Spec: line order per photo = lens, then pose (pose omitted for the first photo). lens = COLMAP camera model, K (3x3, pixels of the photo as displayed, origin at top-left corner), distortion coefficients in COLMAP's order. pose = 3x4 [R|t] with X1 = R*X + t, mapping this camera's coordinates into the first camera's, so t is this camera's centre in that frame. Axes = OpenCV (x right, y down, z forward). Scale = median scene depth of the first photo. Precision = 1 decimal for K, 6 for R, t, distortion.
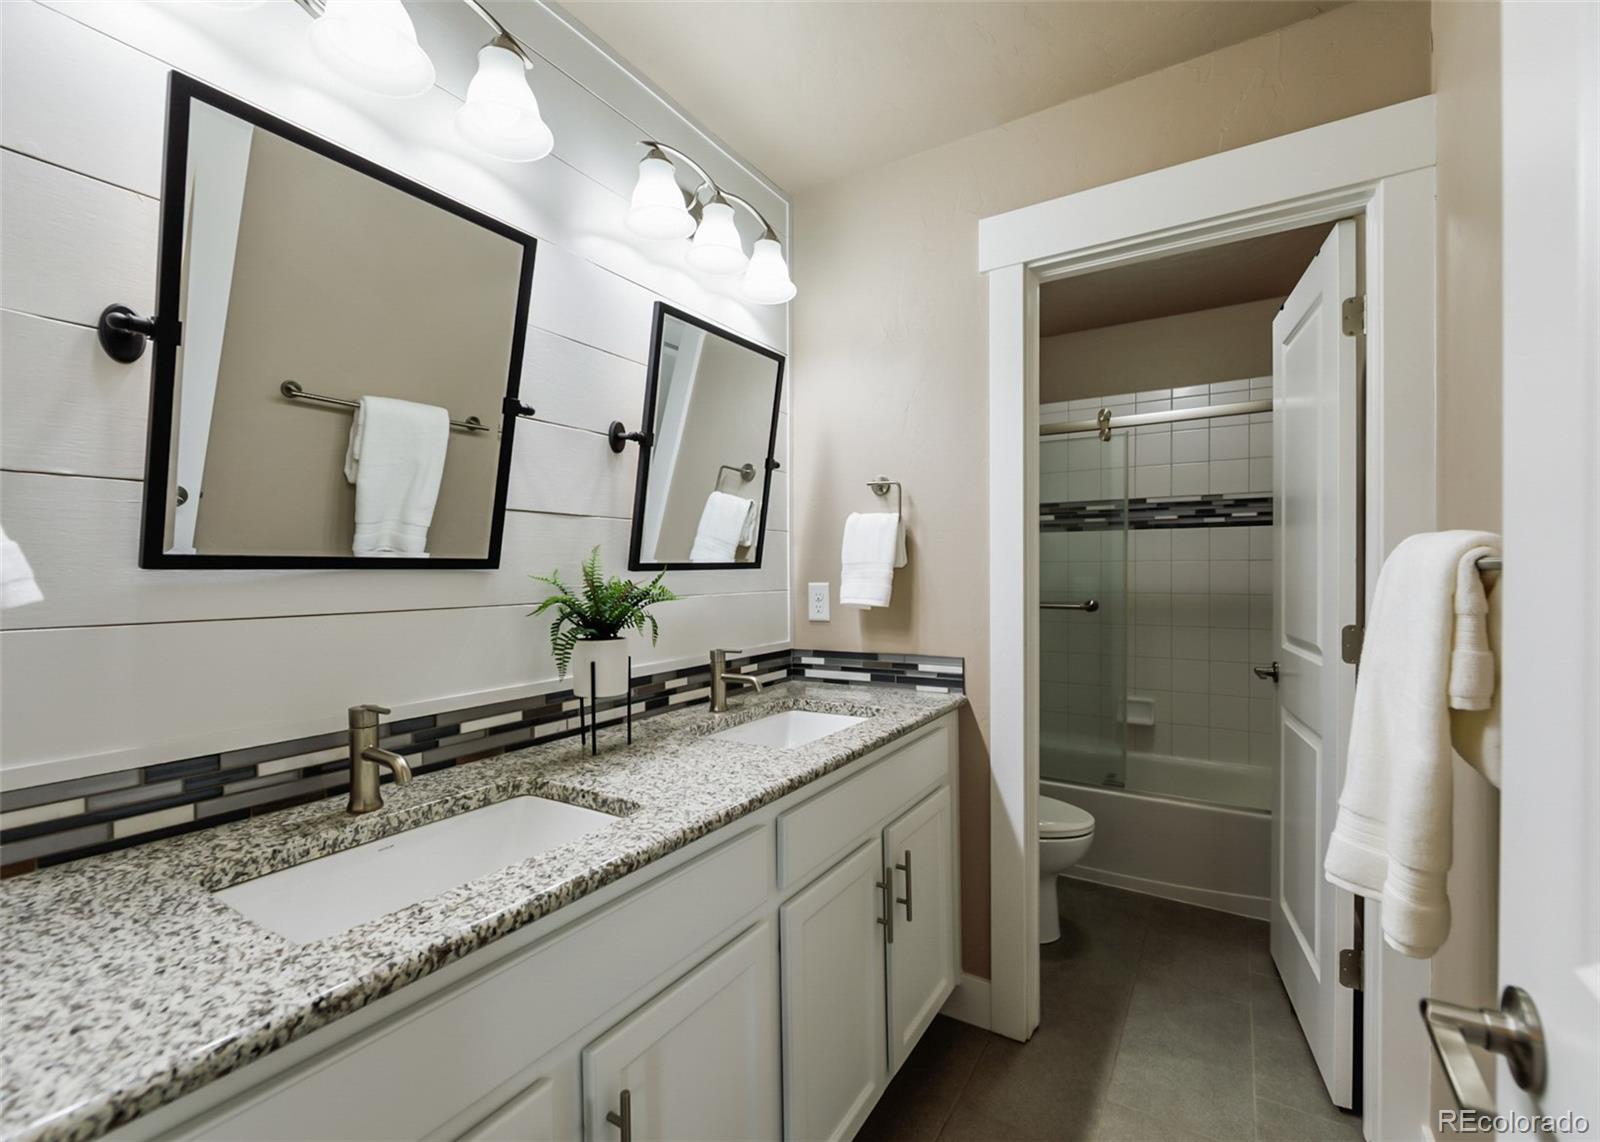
lens RADIAL K [[694.6, 0, 796.0], [0, 694.6, 532.6], [0, 0, 1]] dist [-0.001298, -0.000001]
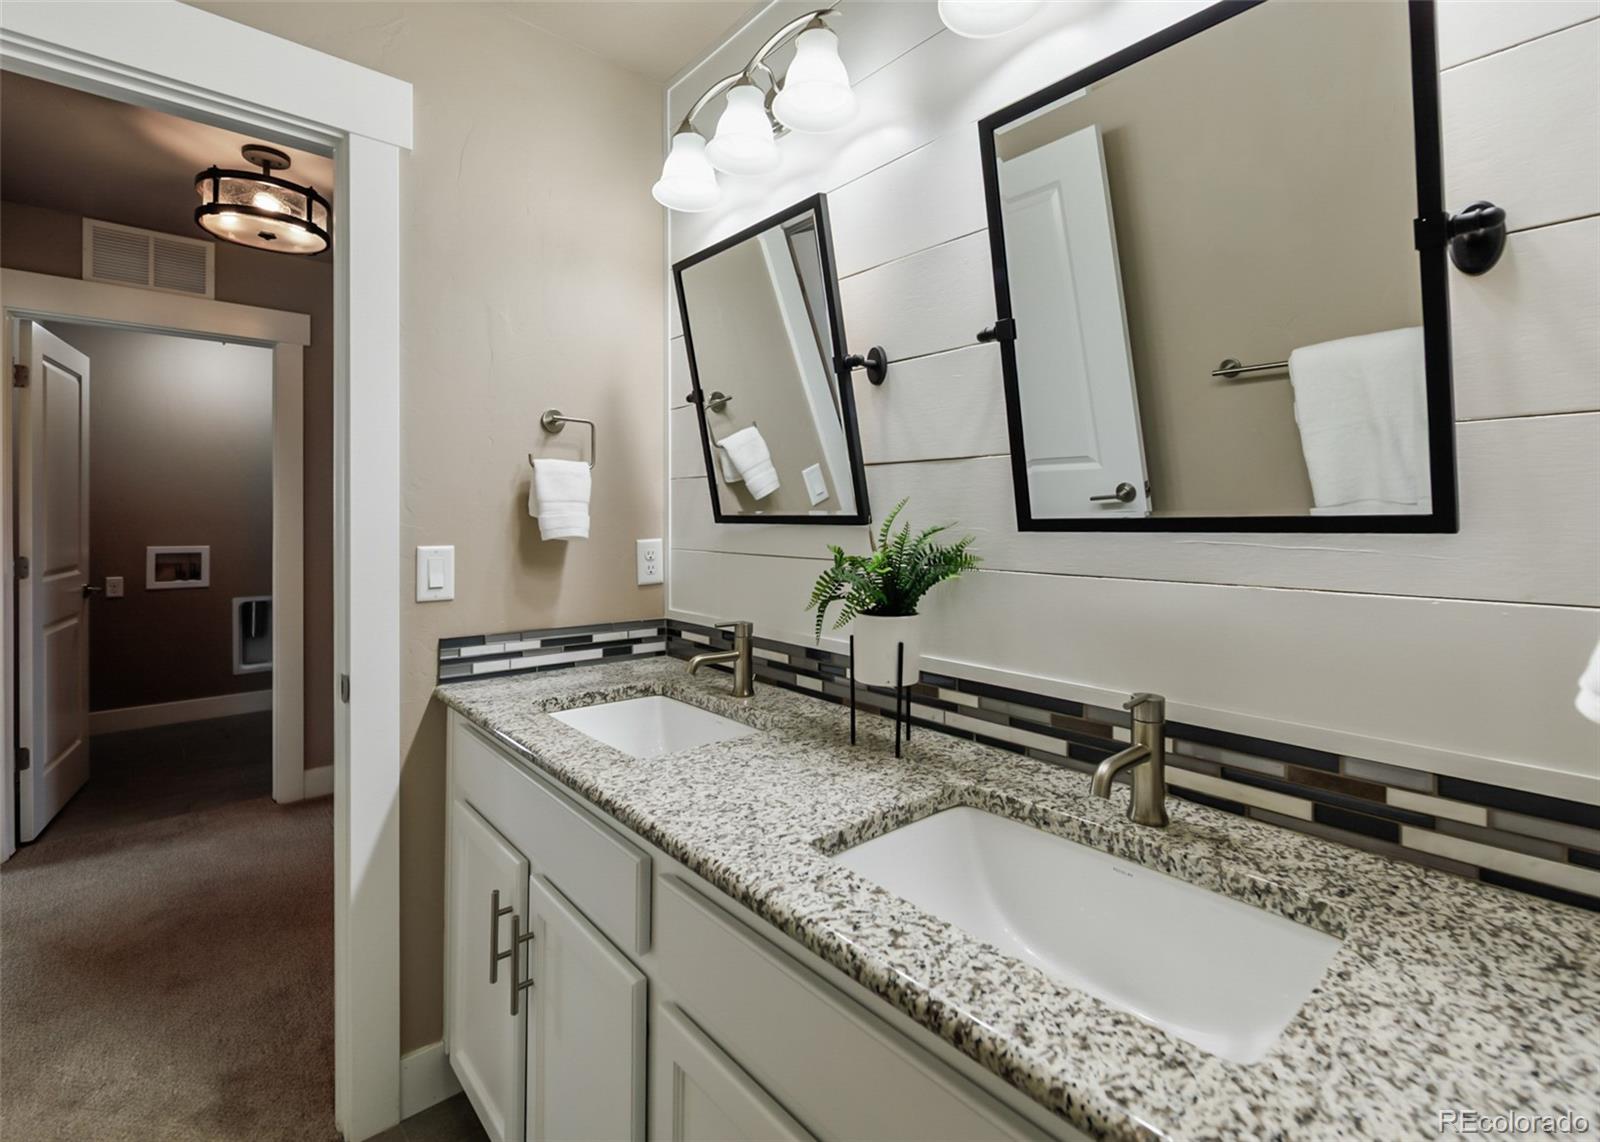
lens RADIAL K [[694.6, 0, 796.0], [0, 694.6, 532.6], [0, 0, 1]] dist [-0.001298, -0.000001]
pose [[-0.273827, -0.001124, -0.961778, 0.534890], [0.043378, 0.998967, -0.013518, 0.069337], [0.960800, -0.045422, -0.273495, 1.161019]]
